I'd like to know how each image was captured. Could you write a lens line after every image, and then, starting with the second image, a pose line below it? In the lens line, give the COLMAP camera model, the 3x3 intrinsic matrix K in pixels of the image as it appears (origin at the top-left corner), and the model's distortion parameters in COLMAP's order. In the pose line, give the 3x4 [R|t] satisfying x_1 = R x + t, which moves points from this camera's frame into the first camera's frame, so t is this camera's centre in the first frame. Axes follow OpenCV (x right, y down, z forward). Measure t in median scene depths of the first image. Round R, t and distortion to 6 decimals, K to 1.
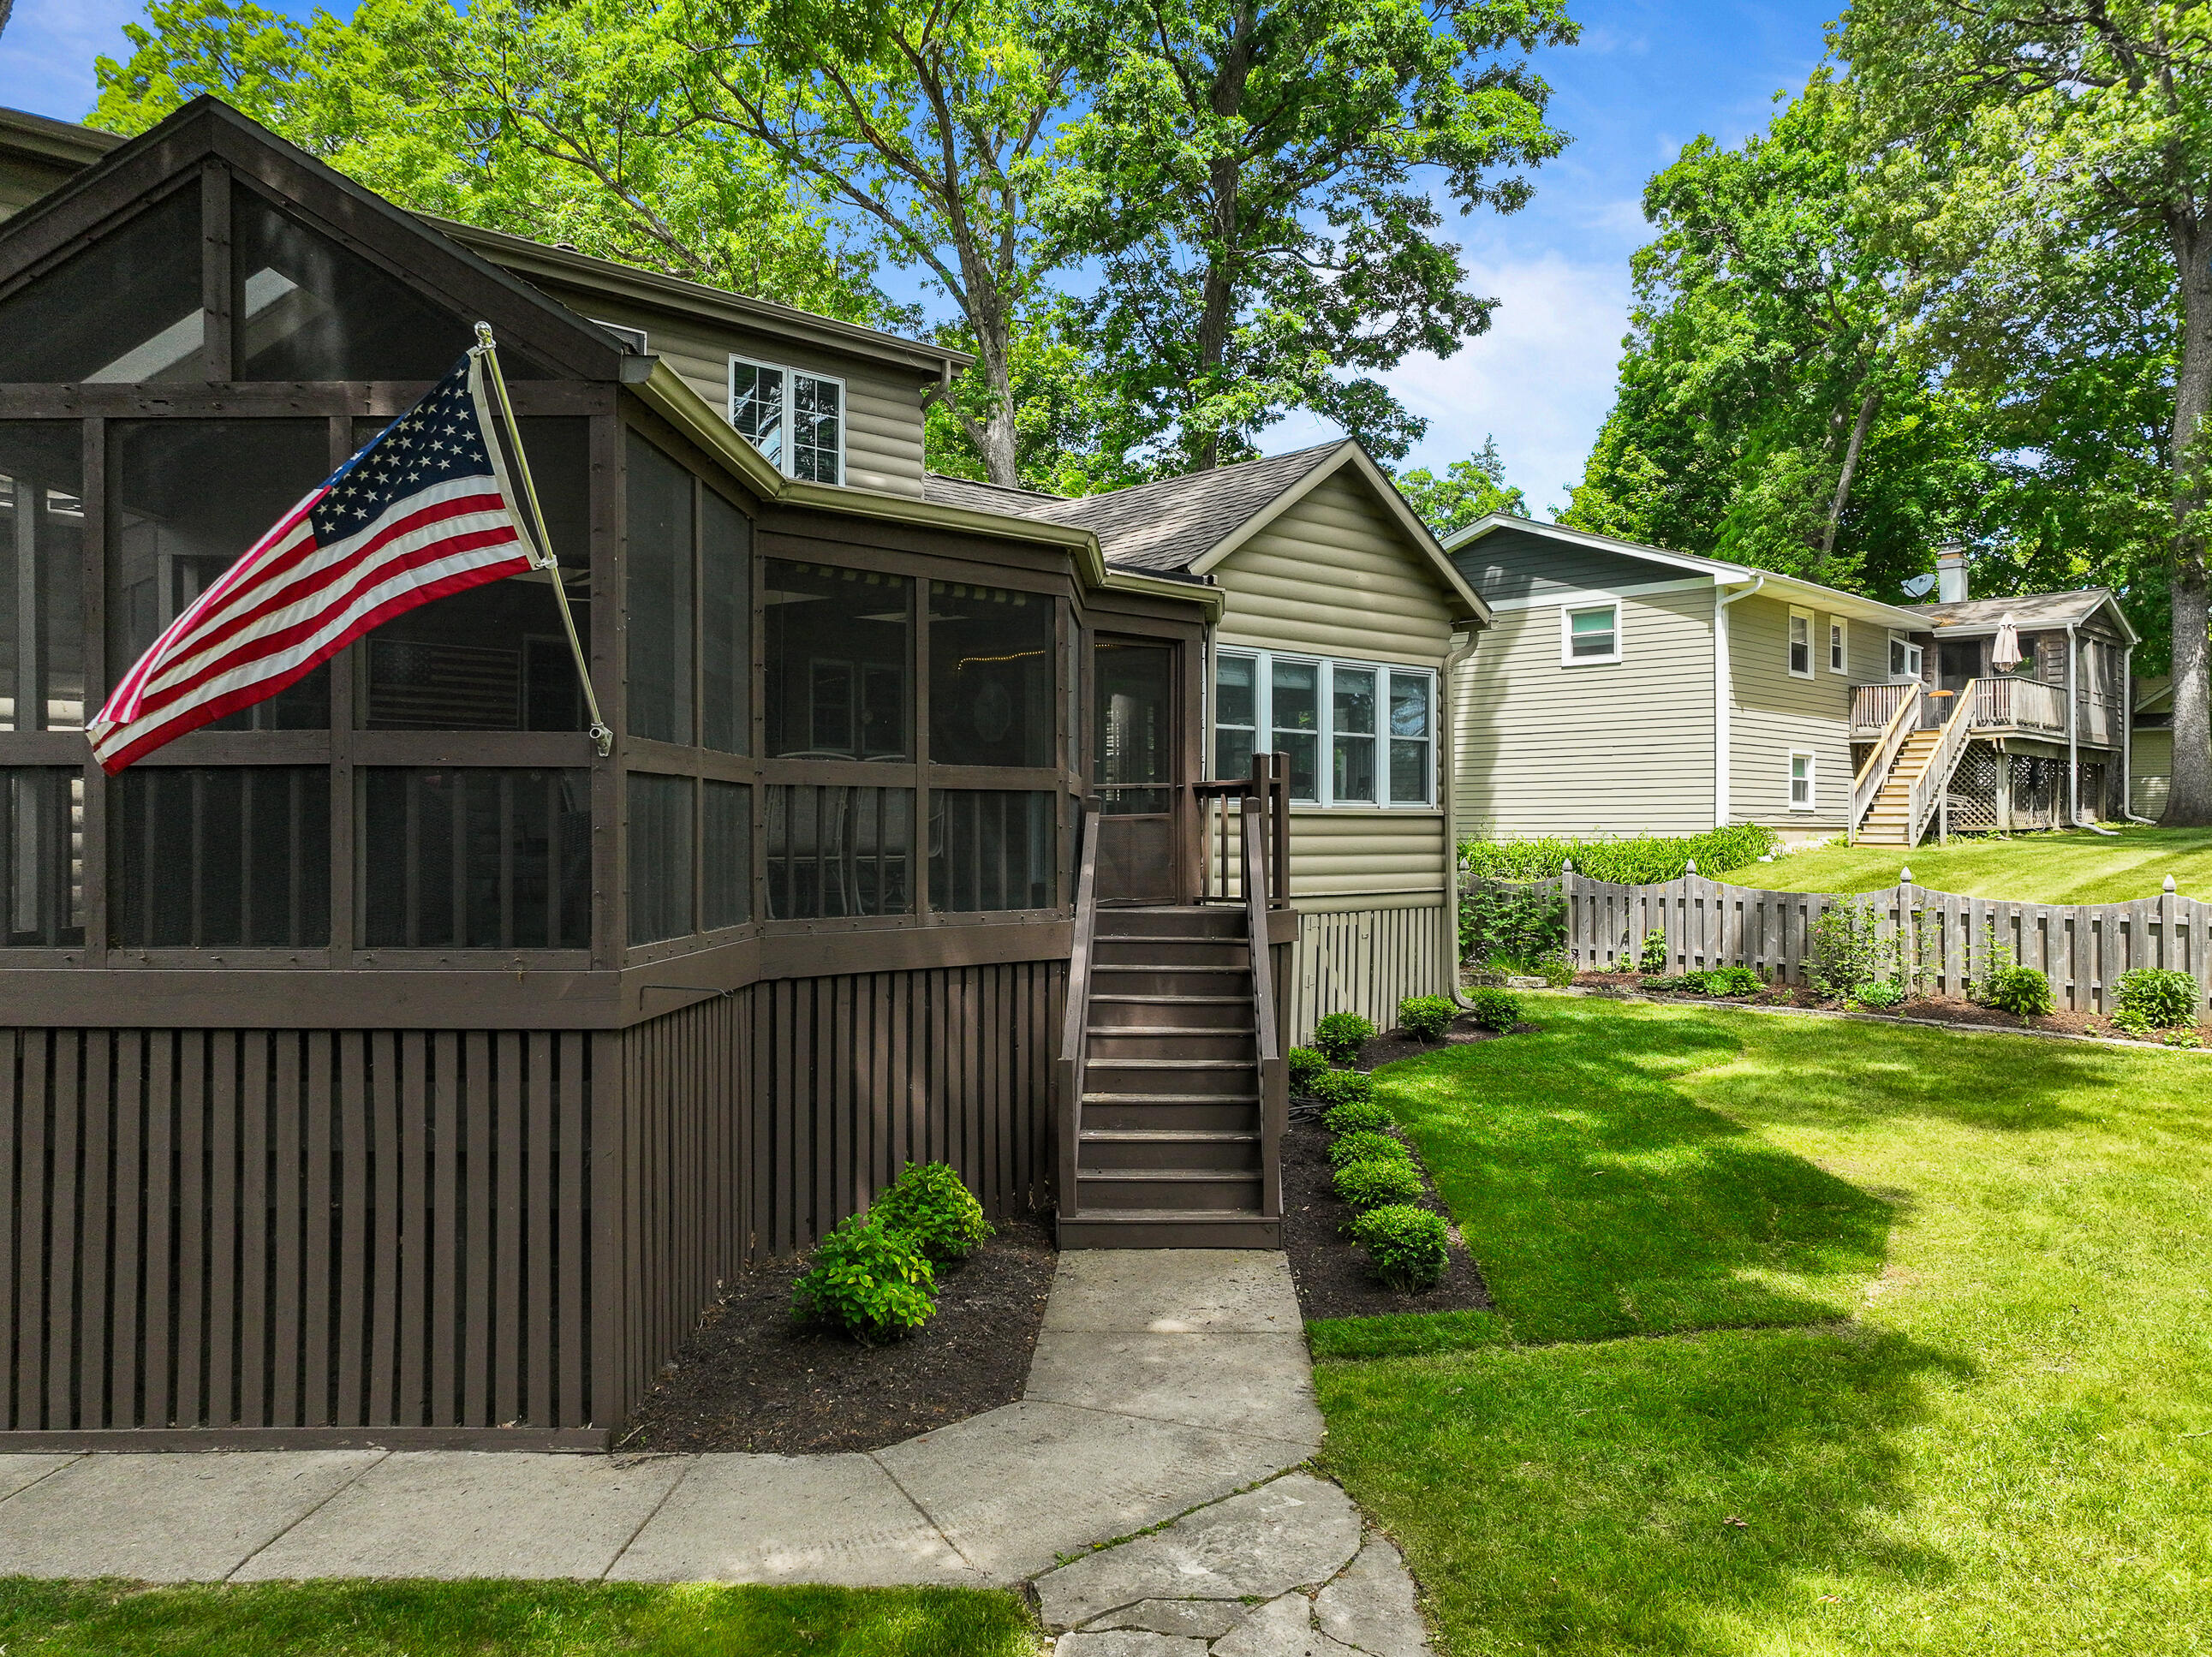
lens RADIAL K [[1632.4, 0, 1139.6], [0, 1632.4, 834.3], [0, 0, 1]] dist [0.001960, -0.009121]
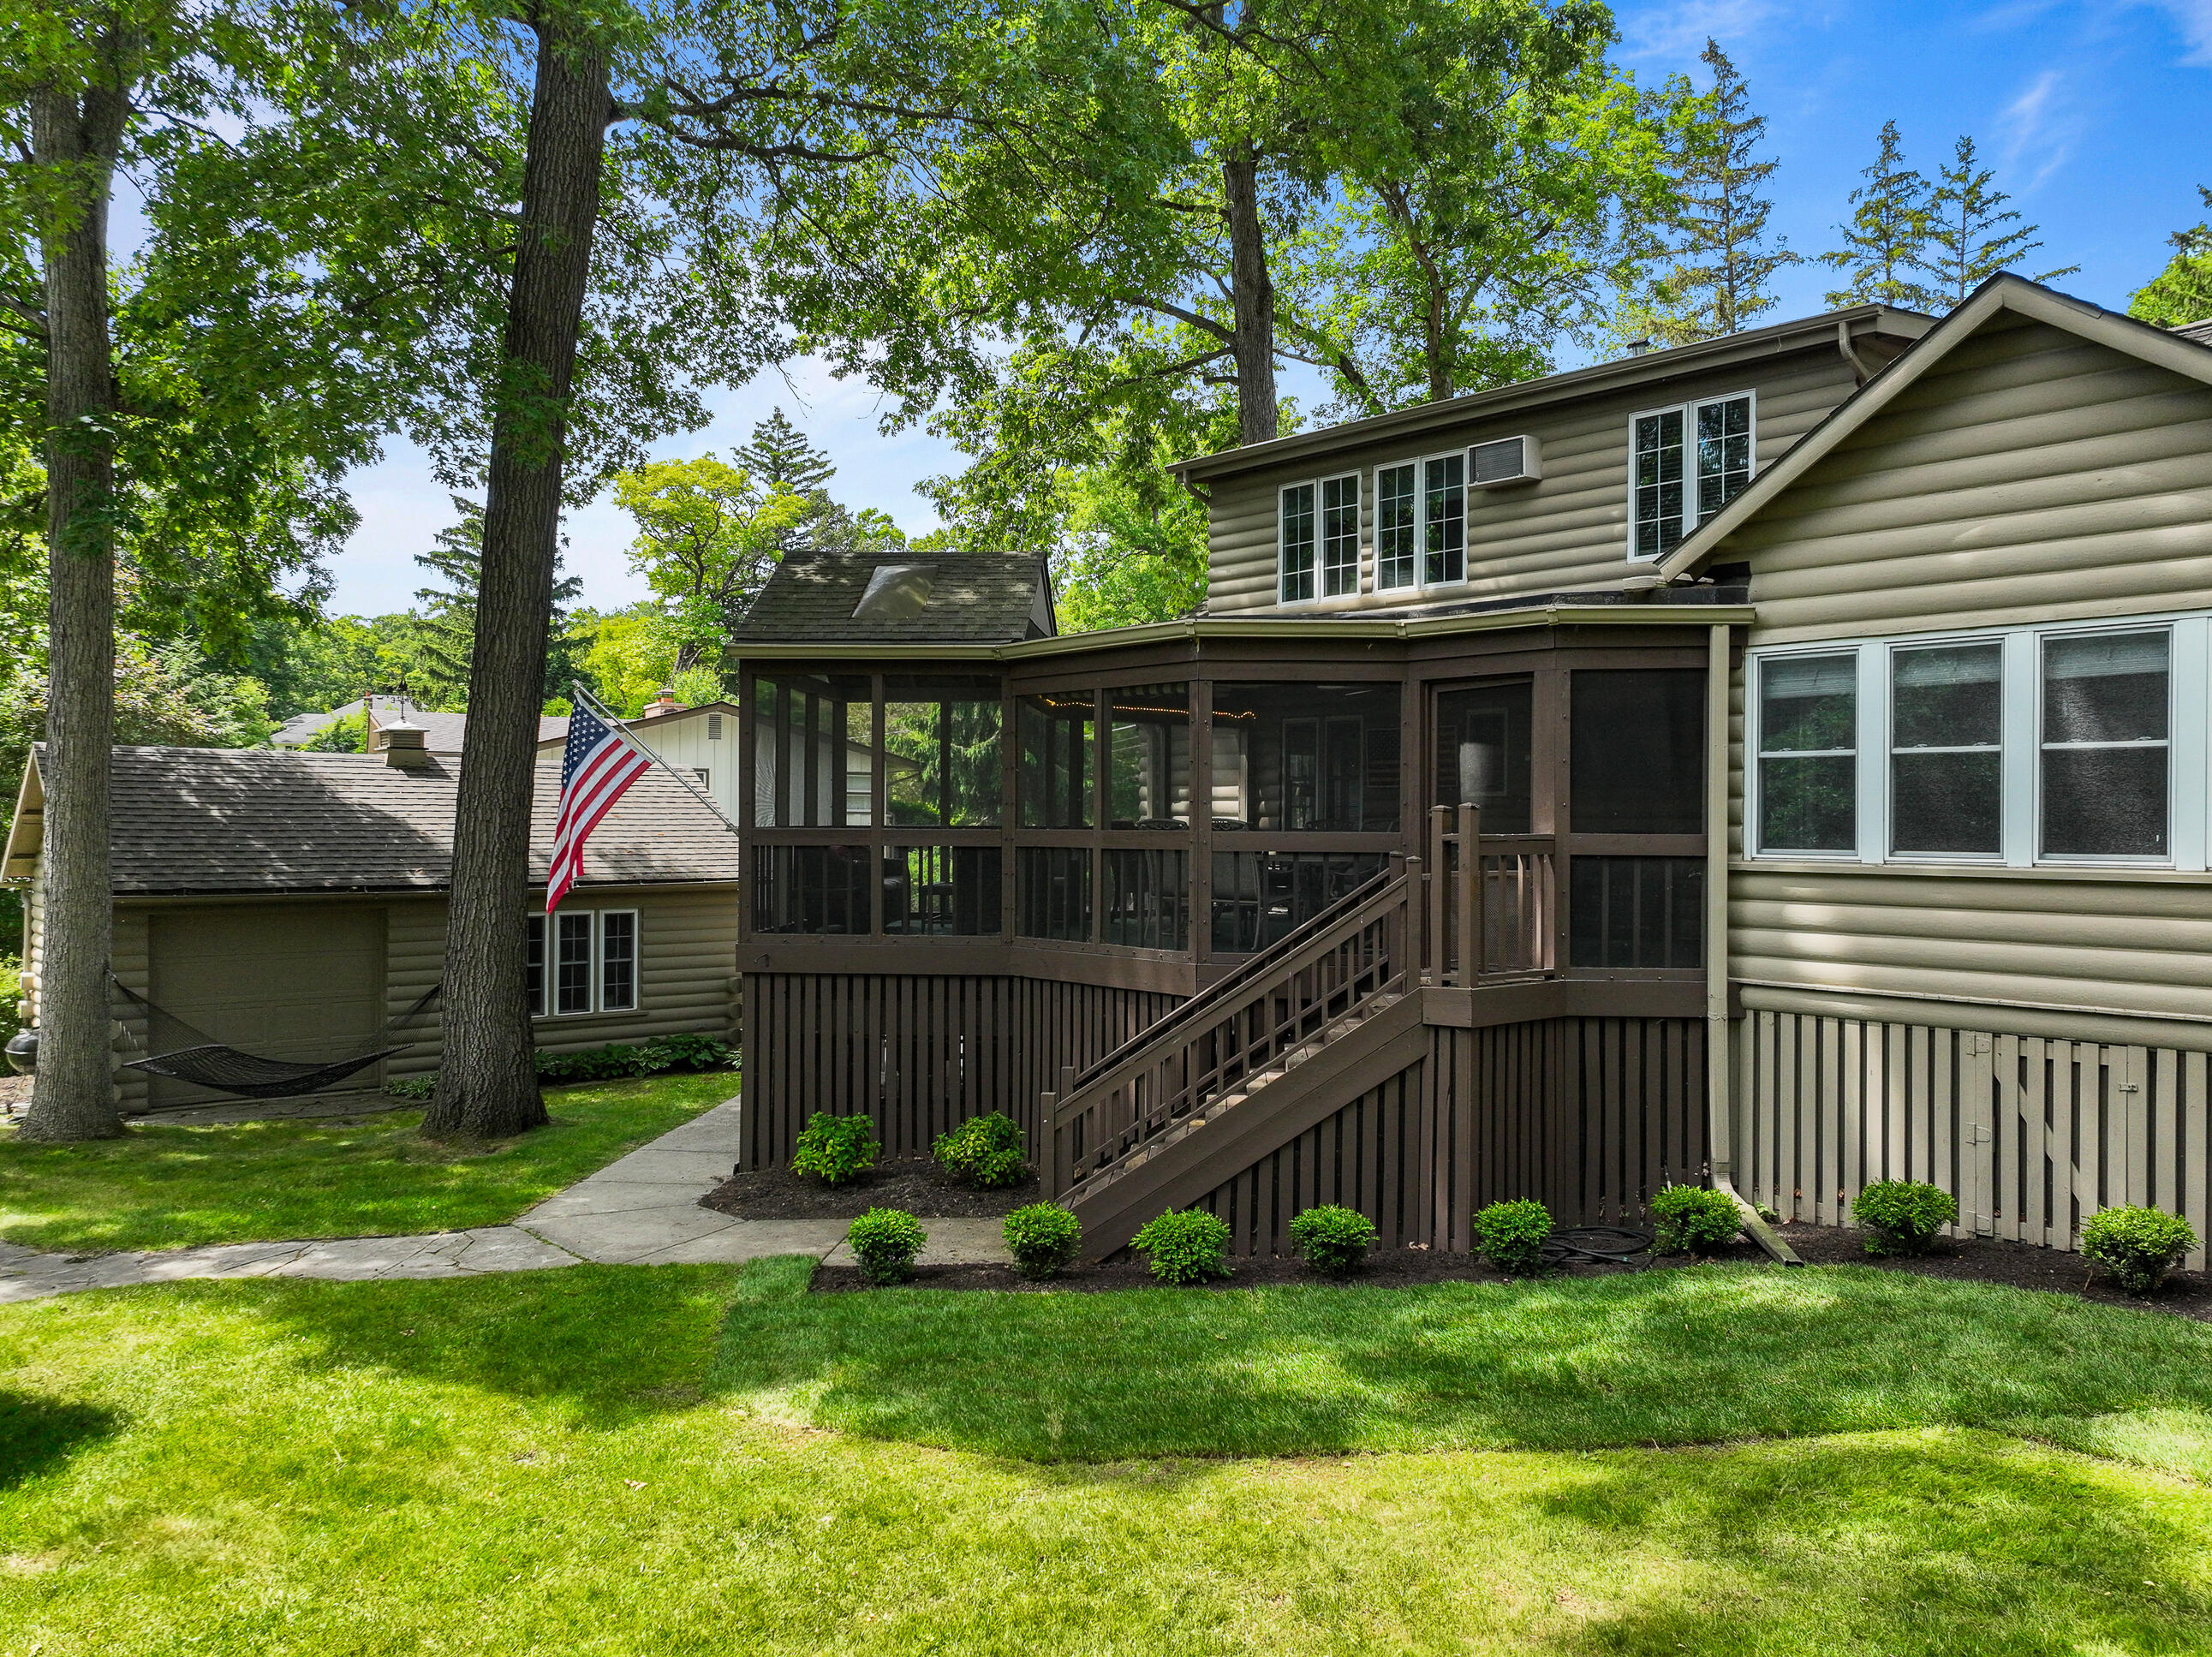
lens RADIAL K [[1617.3, 0, 1136.9], [0, 1617.3, 838.4], [0, 0, 1]] dist [0.002871, 0.002569]
pose [[-0.023335, 0.007189, -0.999702, 0.784529], [-0.006780, 0.999950, 0.007349, -0.030623], [0.999705, 0.006950, -0.023285, 0.712170]]
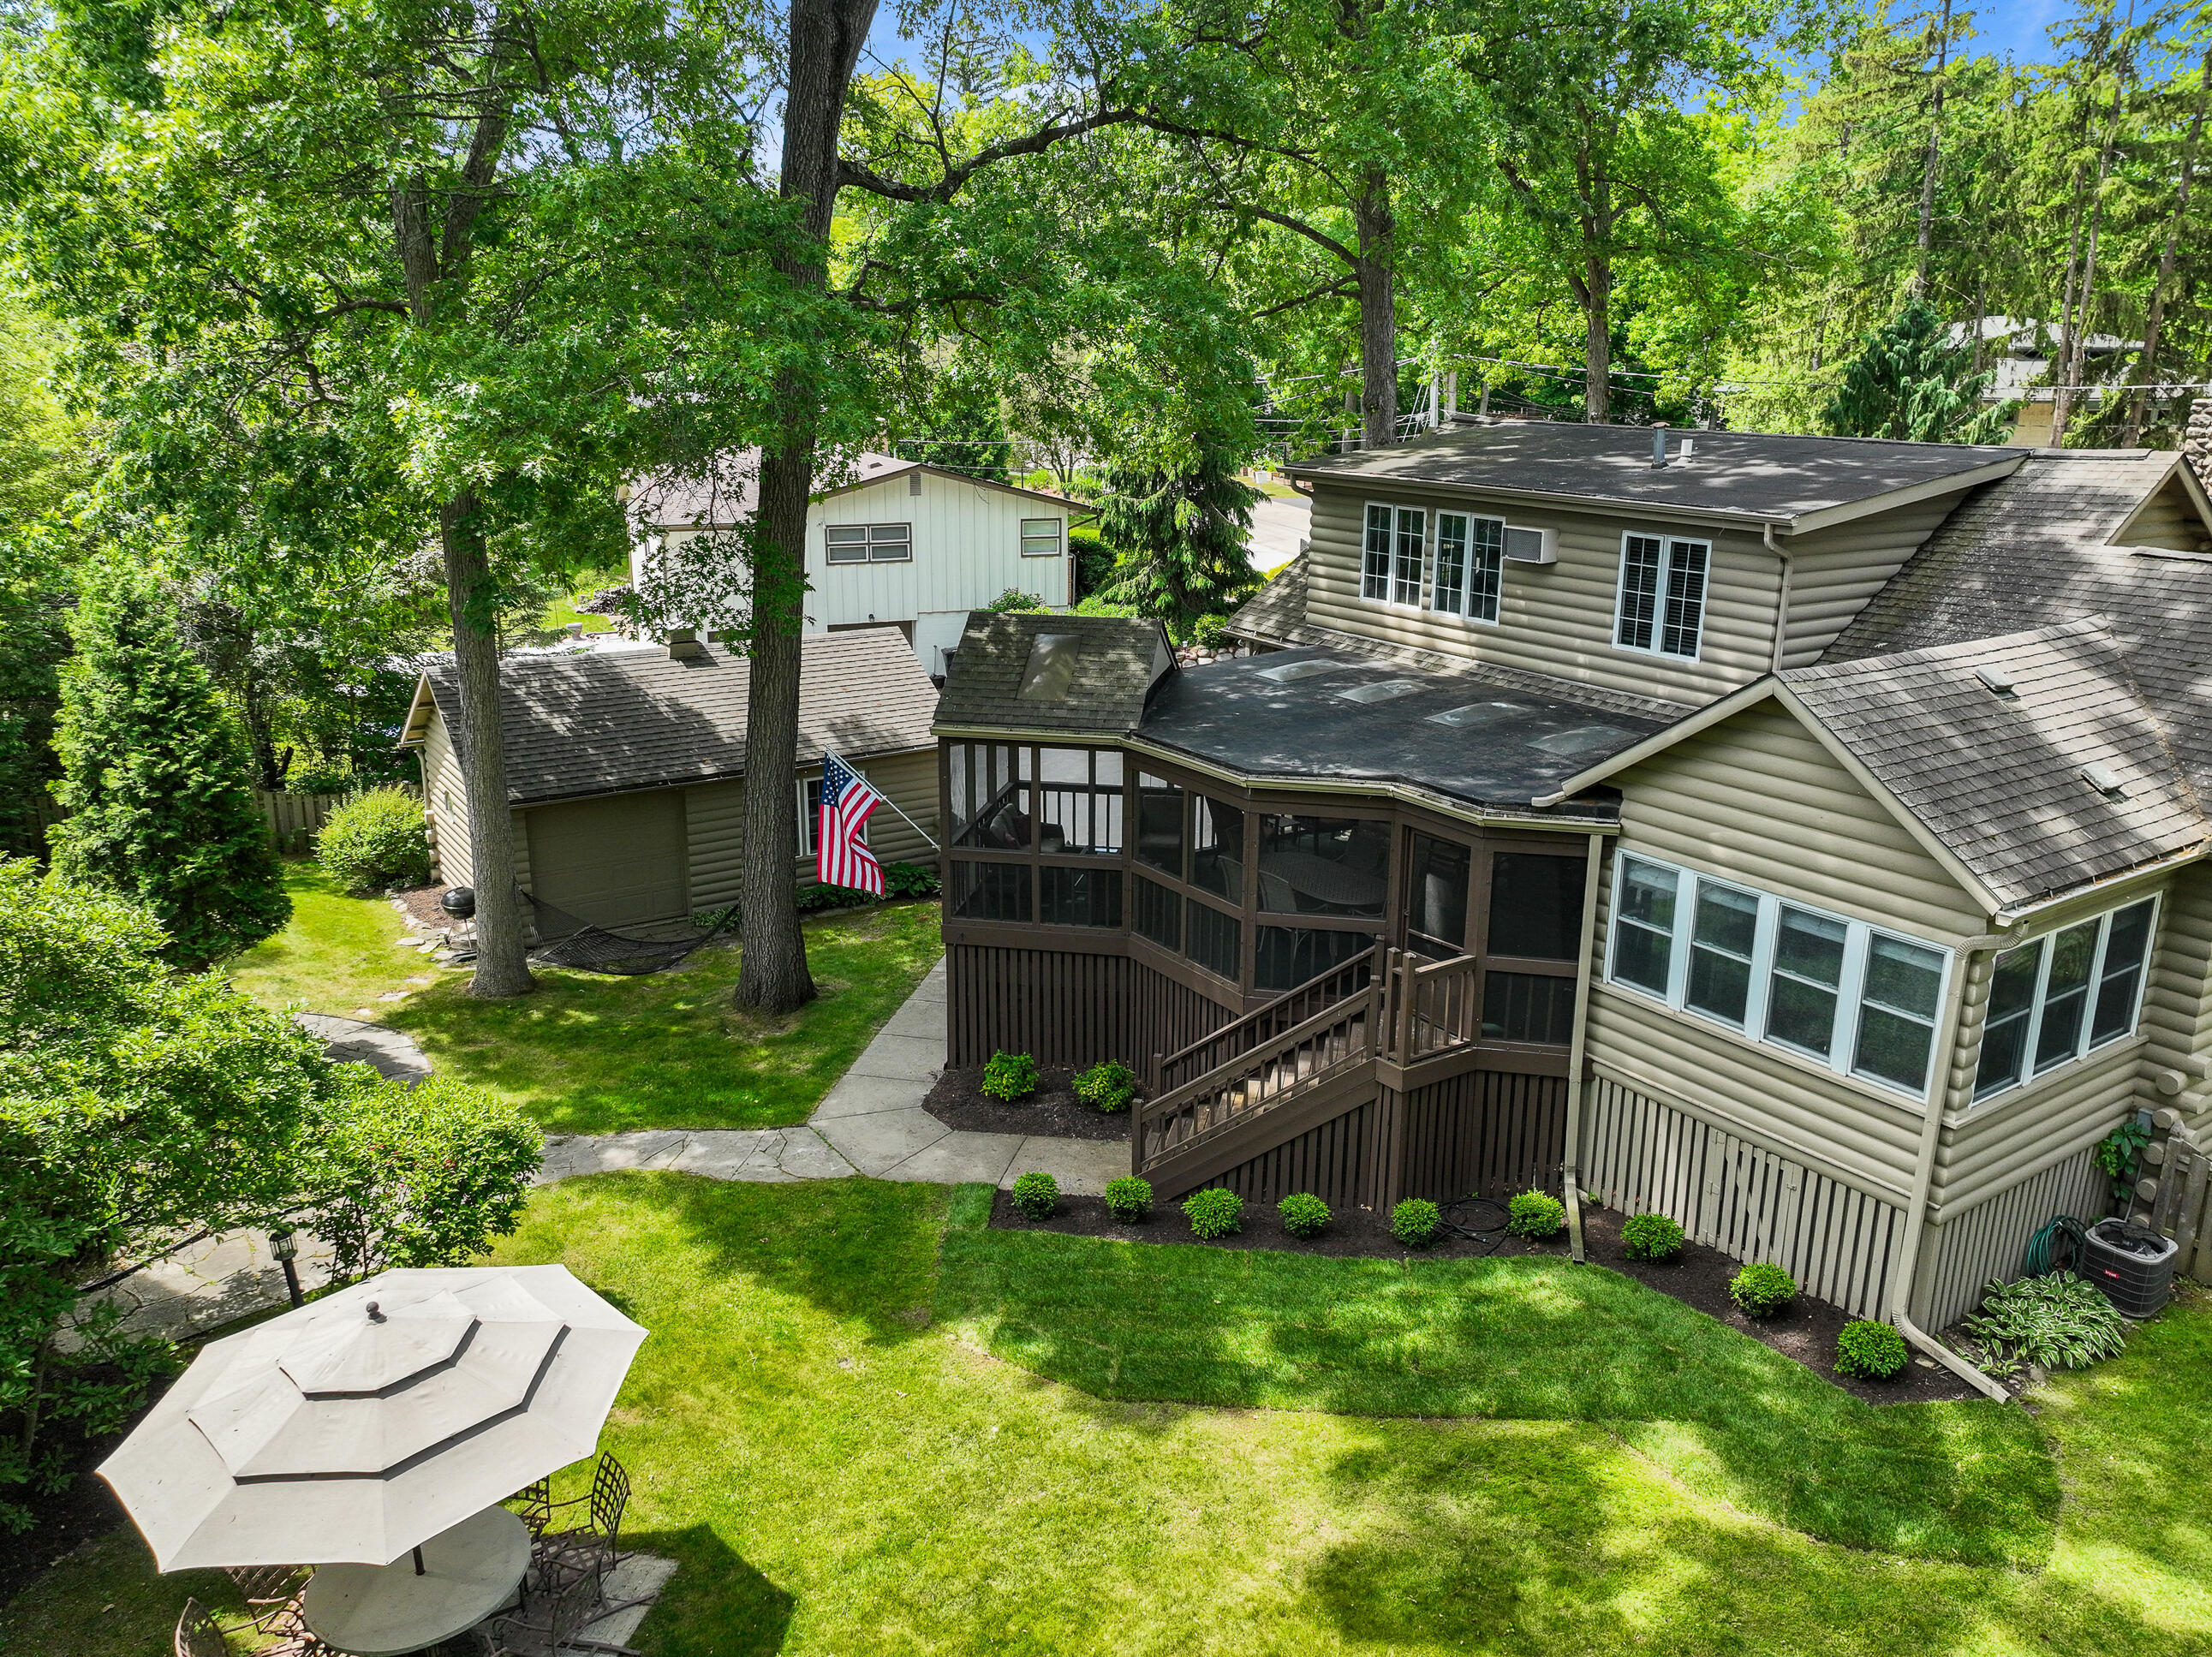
lens RADIAL K [[1632.4, 0, 1139.6], [0, 1632.4, 834.3], [0, 0, 1]] dist [0.001960, -0.009121]
pose [[-0.145327, 0.275542, -0.950240, 1.113856], [-0.012820, 0.959831, 0.280284, -0.422087], [0.989301, 0.052914, -0.135957, 0.806531]]
